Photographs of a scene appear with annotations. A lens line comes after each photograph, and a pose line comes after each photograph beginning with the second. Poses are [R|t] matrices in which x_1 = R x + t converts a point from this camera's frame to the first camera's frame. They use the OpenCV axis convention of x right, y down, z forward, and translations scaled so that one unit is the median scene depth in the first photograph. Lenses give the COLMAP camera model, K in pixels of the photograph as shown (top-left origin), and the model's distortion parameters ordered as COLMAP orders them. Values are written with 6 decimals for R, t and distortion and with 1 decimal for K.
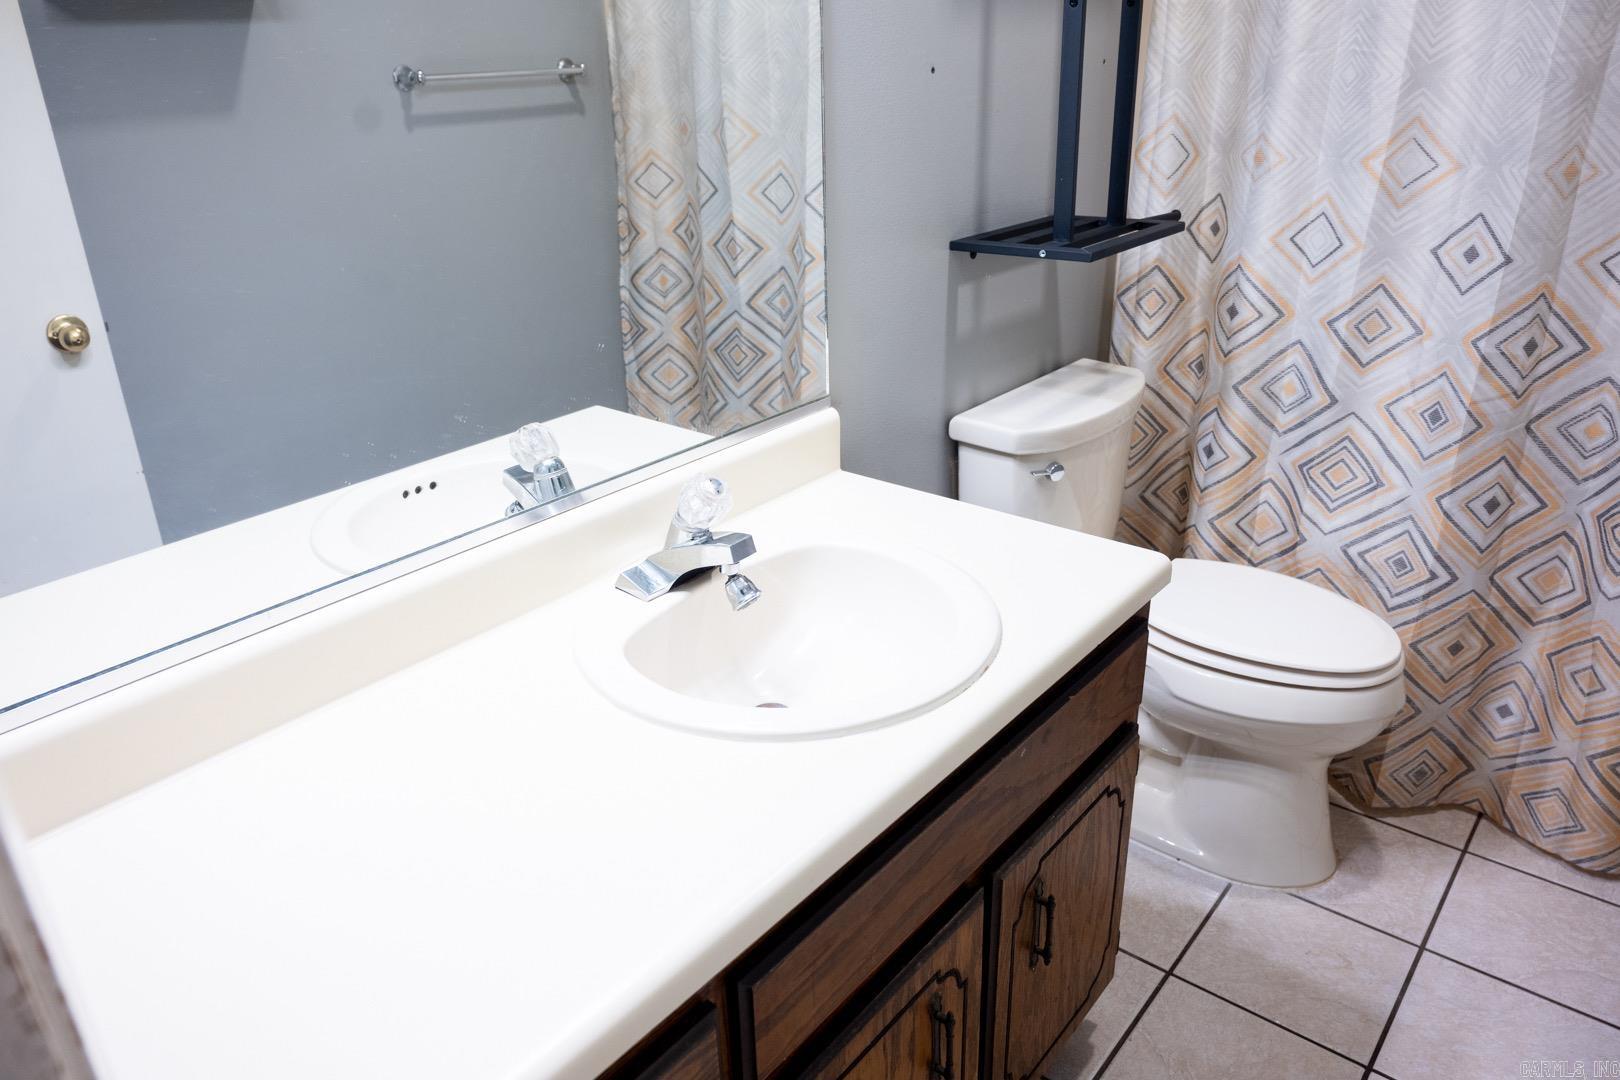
lens RADIAL K [[1084.8, 0, 824.5], [0, 1084.8, 539.1], [0, 0, 1]] dist [-0.006520, 0.001779]
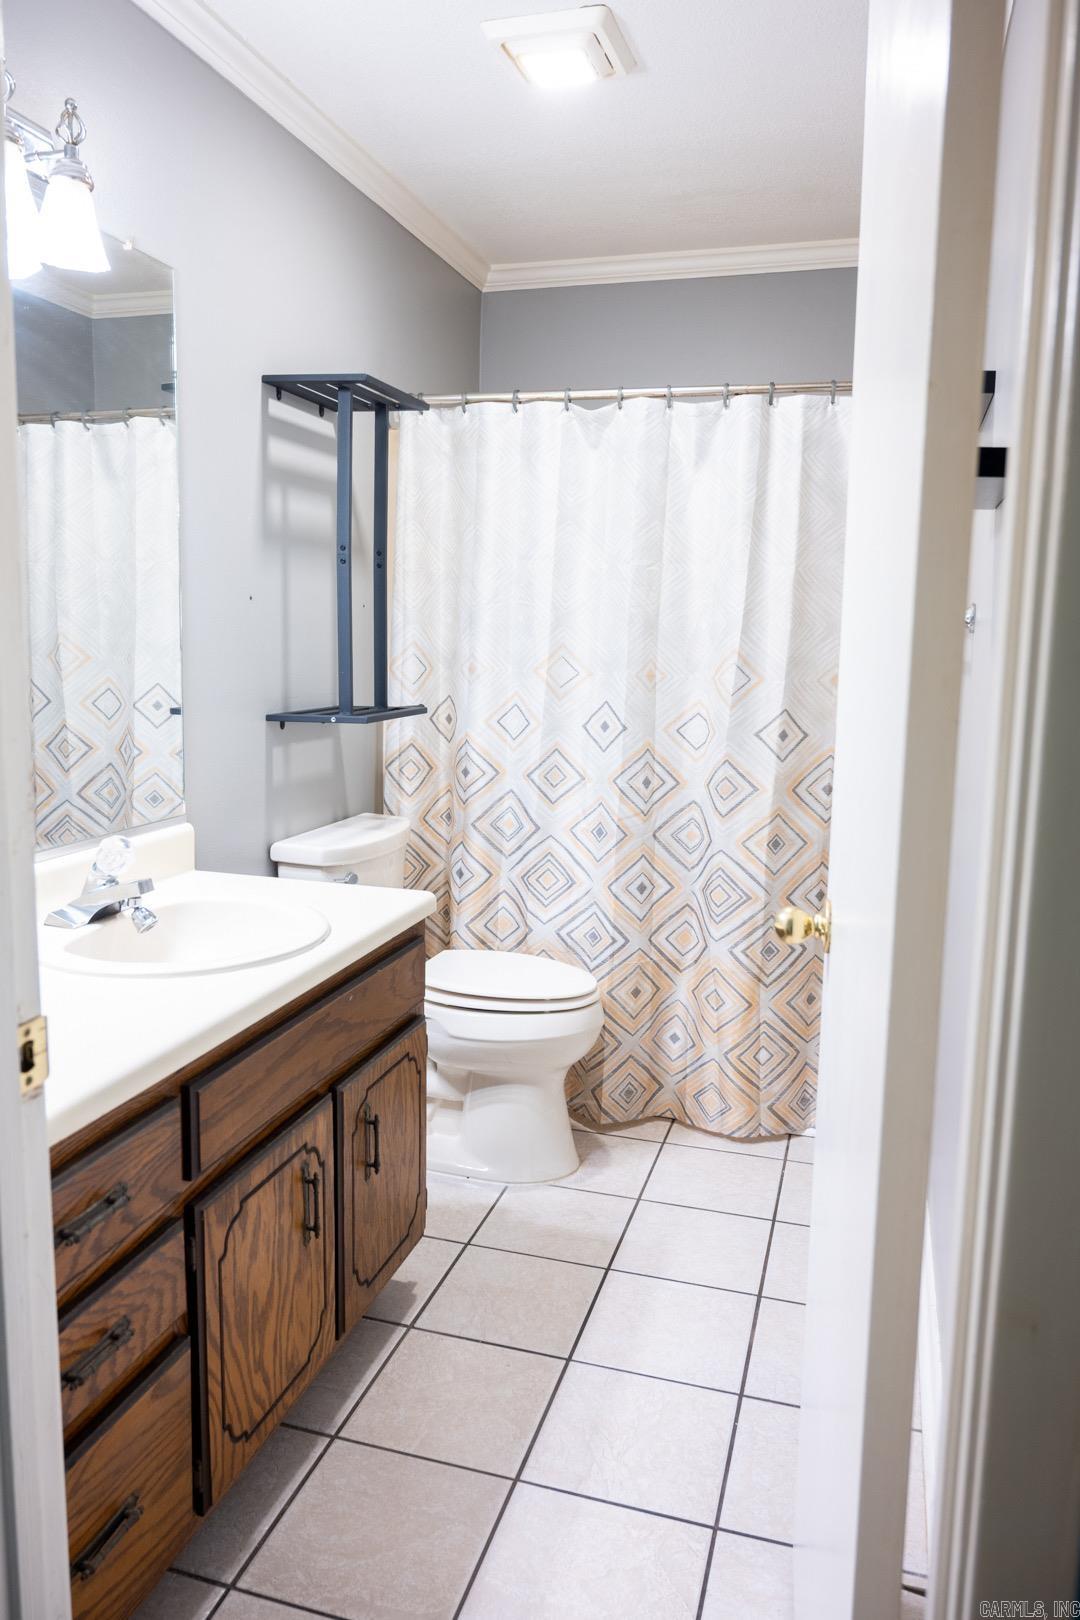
lens RADIAL K [[1084.8, 0, 488.1], [0, 1084.8, 801.8], [0, 0, 1]] dist [-0.006520, 0.001779]
pose [[0.937805, -0.012346, 0.346942, -0.095662], [0.105555, 0.962193, -0.251083, 0.201067], [-0.330725, 0.272089, 0.903653, -0.303753]]
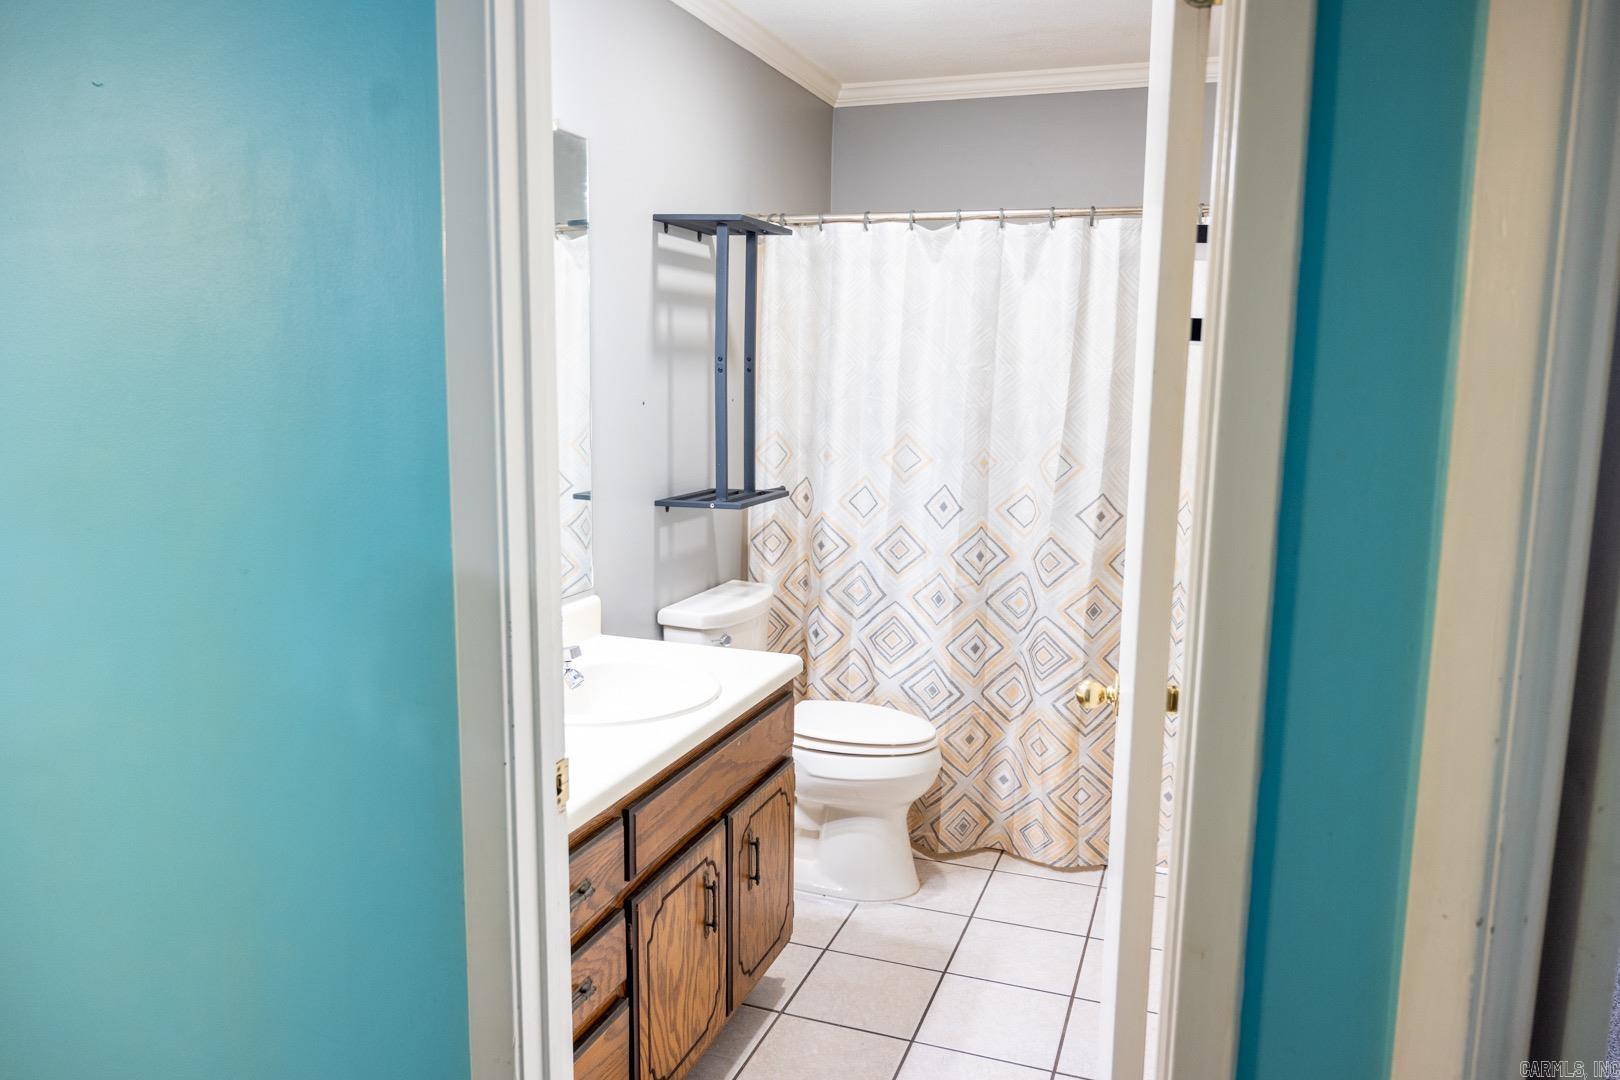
lens RADIAL K [[1078.8, 0, 766.4], [0, 1078.8, 548.9], [0, 0, 1]] dist [-0.007026, 0.000125]
pose [[0.955077, -0.010937, 0.296155, -0.195422], [0.088547, 0.964201, -0.249950, 0.207451], [-0.282819, 0.264945, 0.921855, -0.504120]]
